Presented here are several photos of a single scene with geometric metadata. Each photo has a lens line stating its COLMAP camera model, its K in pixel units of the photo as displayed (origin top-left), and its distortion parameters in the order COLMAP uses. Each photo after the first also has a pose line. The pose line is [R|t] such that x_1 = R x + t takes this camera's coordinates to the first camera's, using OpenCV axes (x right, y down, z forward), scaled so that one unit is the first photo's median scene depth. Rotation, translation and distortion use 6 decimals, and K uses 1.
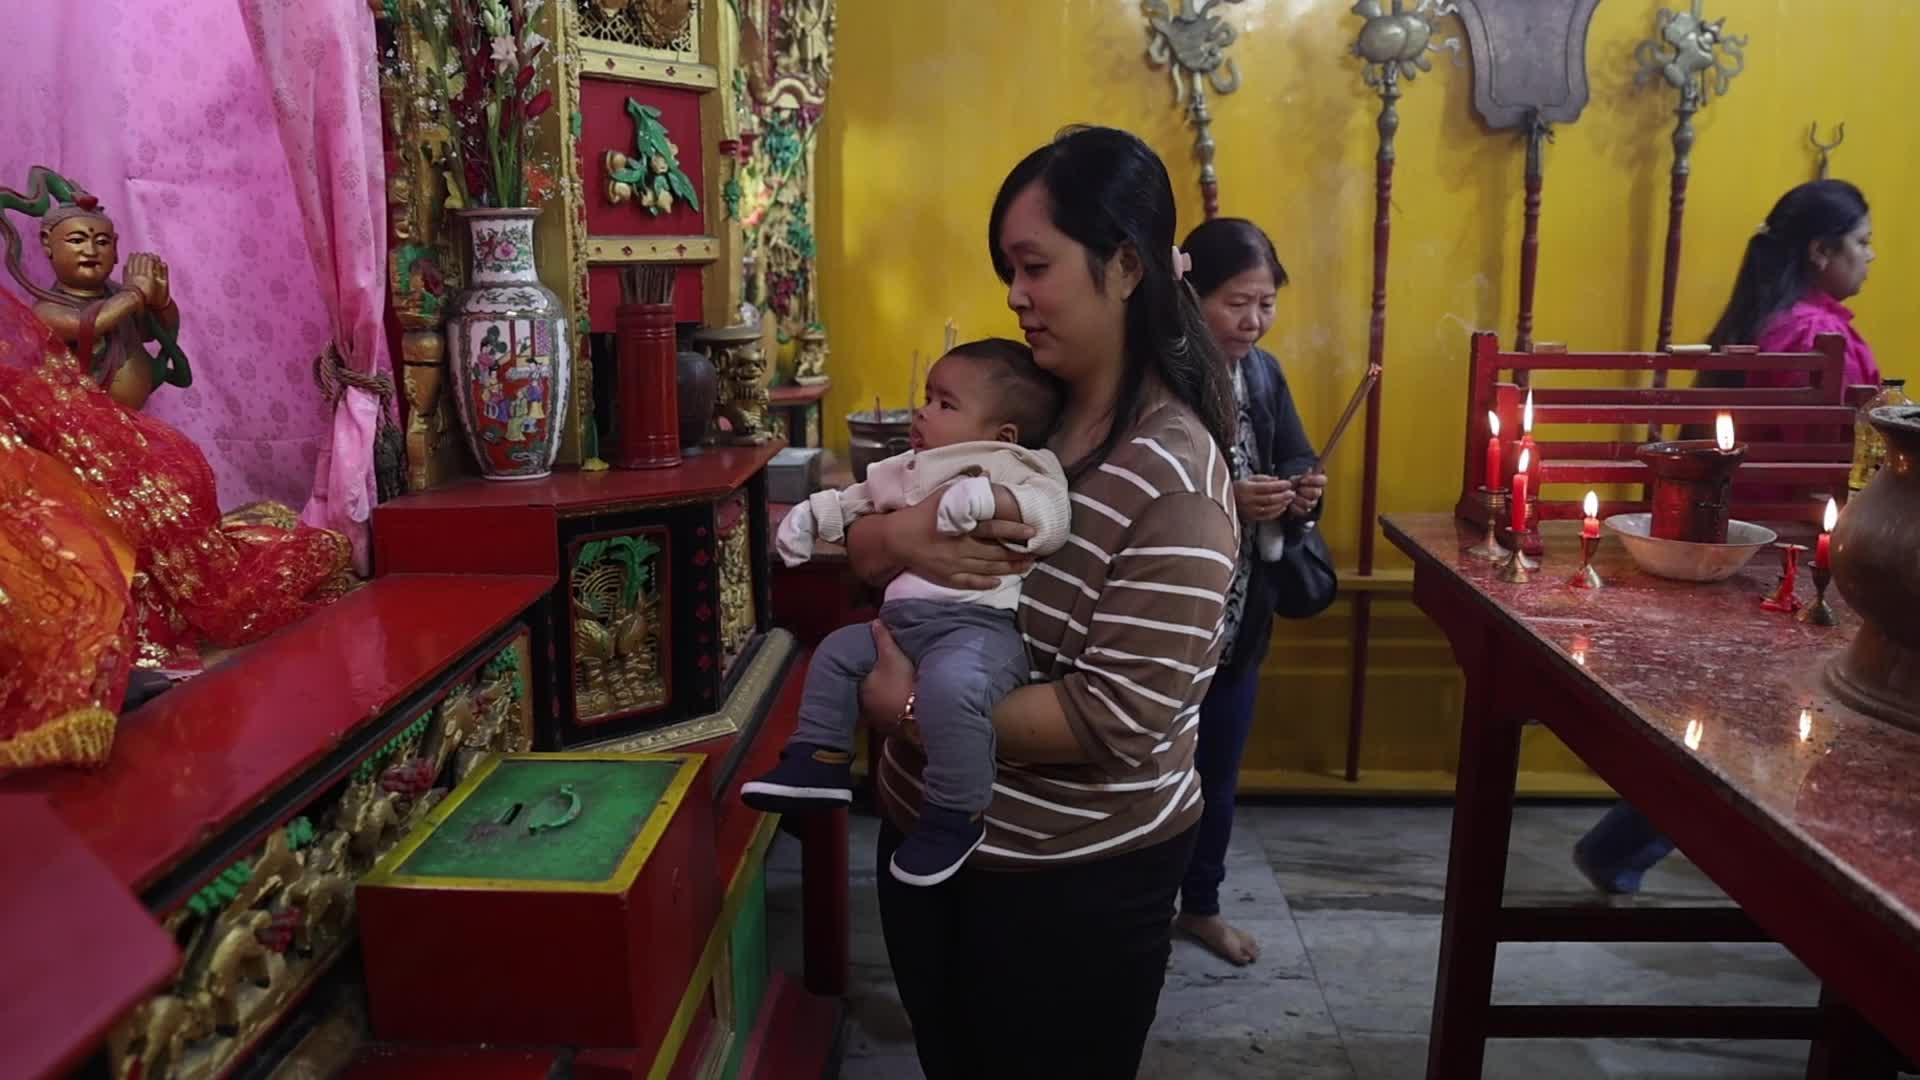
lens RADIAL K [[1334.4, 0, 1002.6], [0, 1334.4, 497.1], [0, 0, 1]] dist [-0.079753, 0.026994]
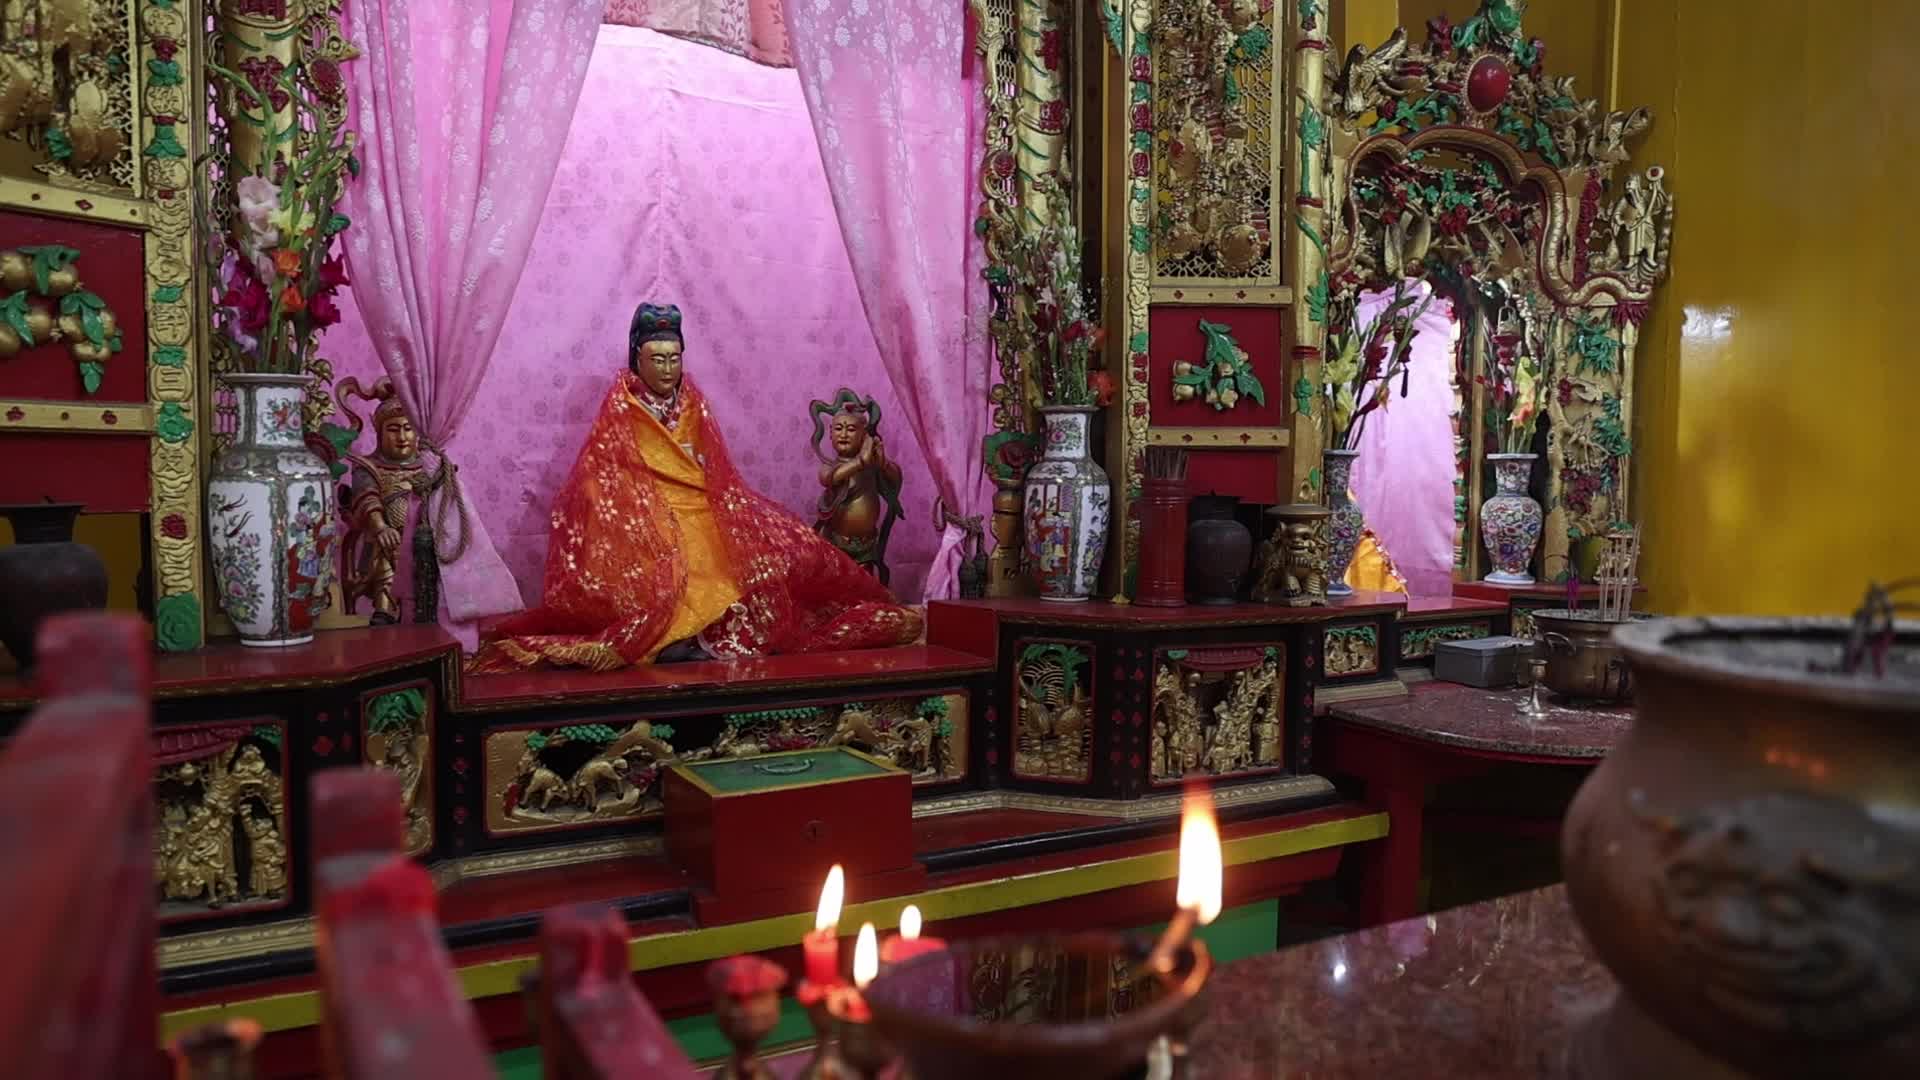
lens RADIAL K [[1334.4, 0, 958.5], [0, 1334.4, 555.6], [0, 0, 1]] dist [-0.079753, 0.026994]
pose [[0.503229, 0.059199, -0.862123, 0.708854], [-0.162807, 0.986280, -0.027308, -0.004922], [0.848678, 0.154102, 0.505963, 0.186747]]
